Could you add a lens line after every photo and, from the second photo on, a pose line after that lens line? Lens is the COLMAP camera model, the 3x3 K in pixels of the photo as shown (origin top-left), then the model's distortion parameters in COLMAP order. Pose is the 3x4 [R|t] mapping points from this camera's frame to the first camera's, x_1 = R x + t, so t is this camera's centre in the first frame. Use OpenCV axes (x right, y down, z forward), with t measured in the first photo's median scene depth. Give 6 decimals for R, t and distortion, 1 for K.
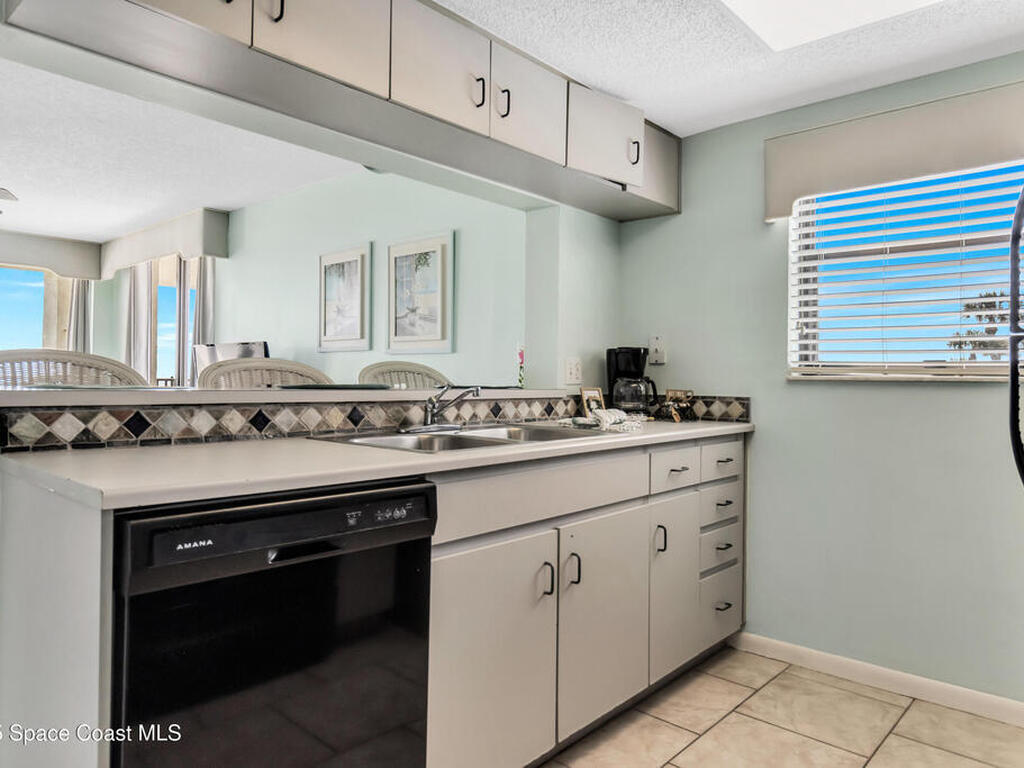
lens RADIAL K [[694.1, 0, 512.0], [0, 694.1, 384.0], [0, 0, 1]] dist [0.003626, 0.000066]
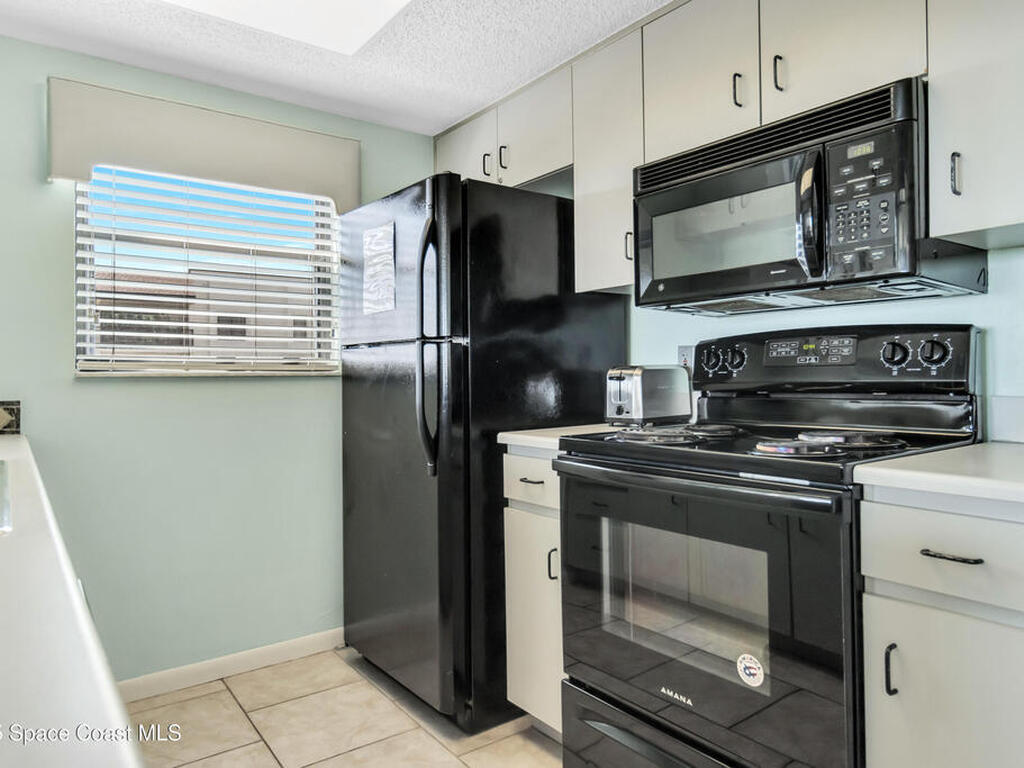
lens RADIAL K [[694.1, 0, 512.0], [0, 694.1, 384.0], [0, 0, 1]] dist [0.003626, 0.000066]
pose [[0.185809, -0.022545, 0.982327, -0.363980], [0.012700, 0.999708, 0.020542, -0.009290], [-0.982504, 0.008659, 0.186041, 0.372090]]
